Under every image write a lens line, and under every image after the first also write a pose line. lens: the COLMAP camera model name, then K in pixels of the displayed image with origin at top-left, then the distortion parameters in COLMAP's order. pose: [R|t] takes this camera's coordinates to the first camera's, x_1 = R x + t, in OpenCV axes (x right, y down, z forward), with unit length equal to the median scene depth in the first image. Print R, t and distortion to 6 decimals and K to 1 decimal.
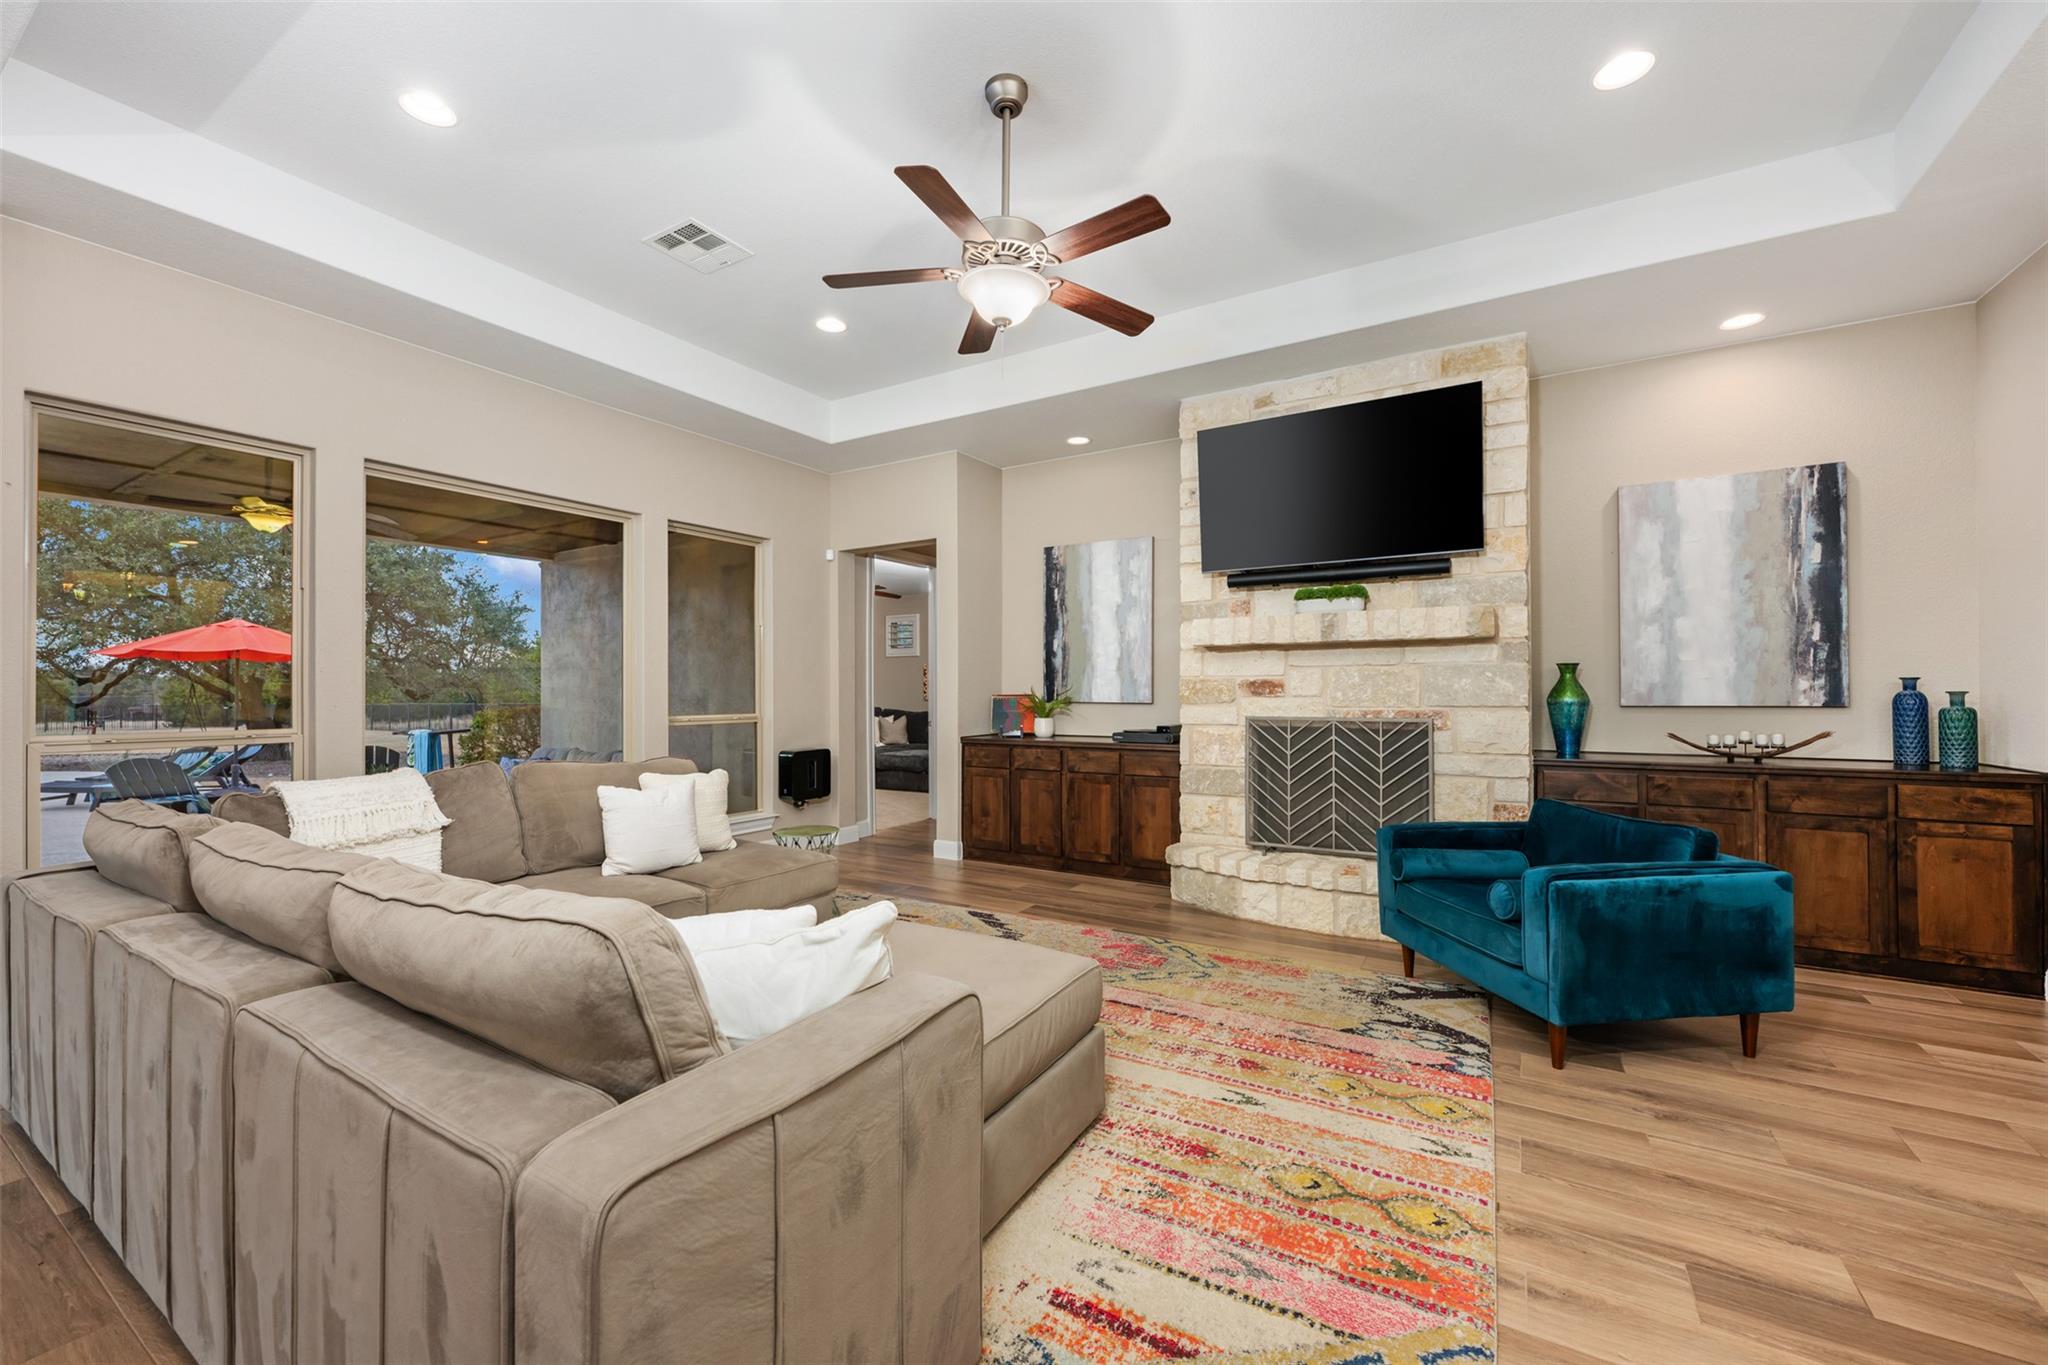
lens RADIAL K [[814.5, 0, 1002.9], [0, 814.5, 686.5], [0, 0, 1]] dist [-0.004668, -0.000113]
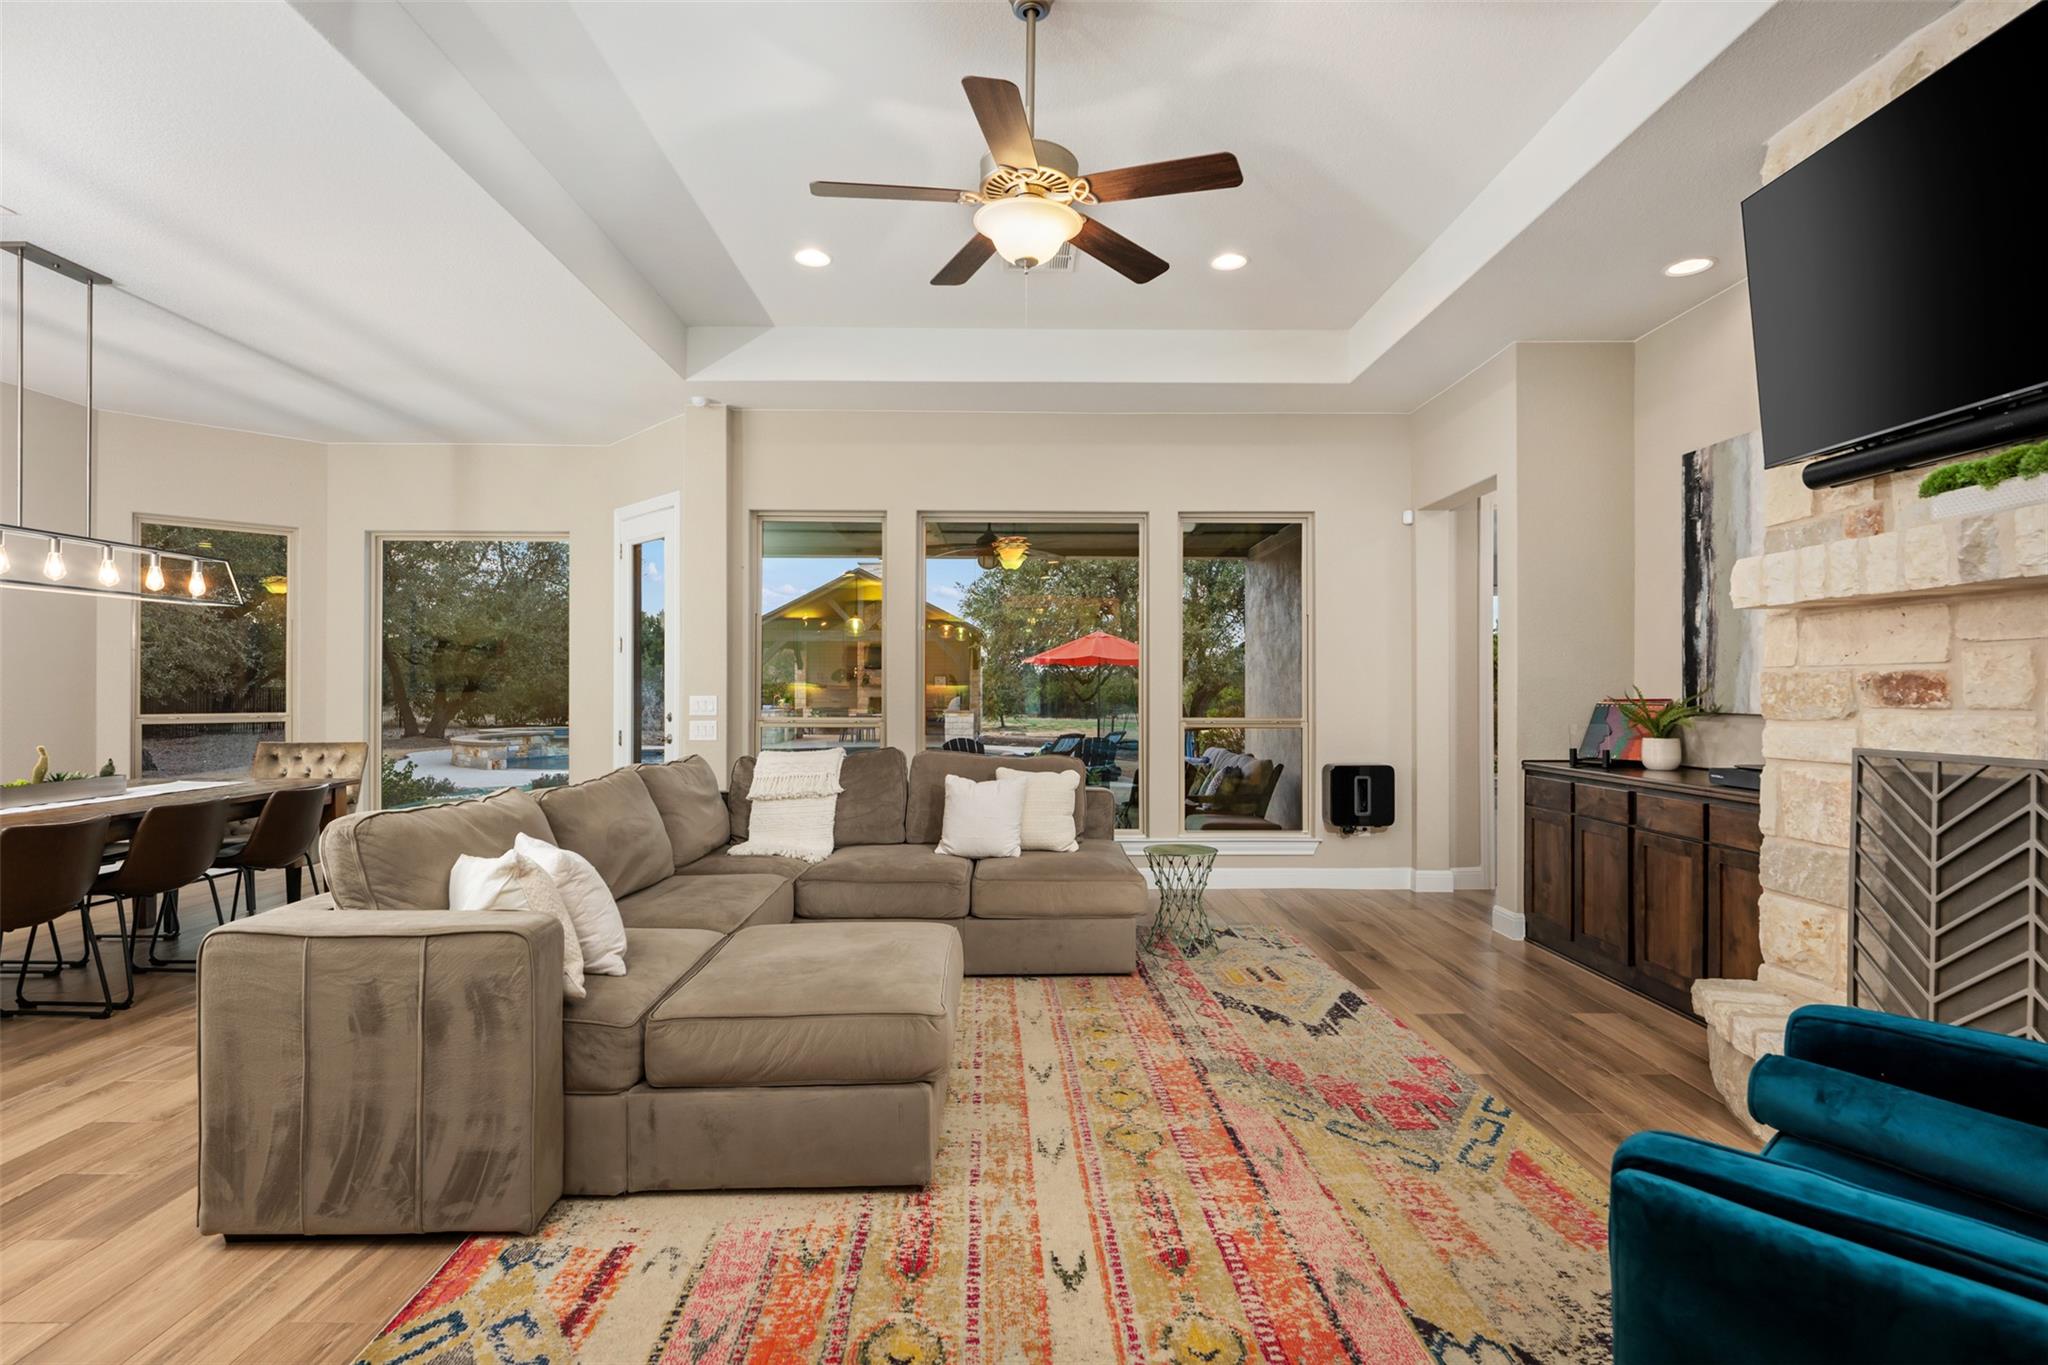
lens RADIAL K [[963.2, 0, 1017.4], [0, 963.2, 685.0], [0, 0, 1]] dist [-0.001079, -0.001181]
pose [[0.534133, -0.002083, -0.845398, 0.537536], [0.001136, 0.999998, -0.001746, -0.000318], [0.845400, -0.000028, 0.534134, 0.283008]]
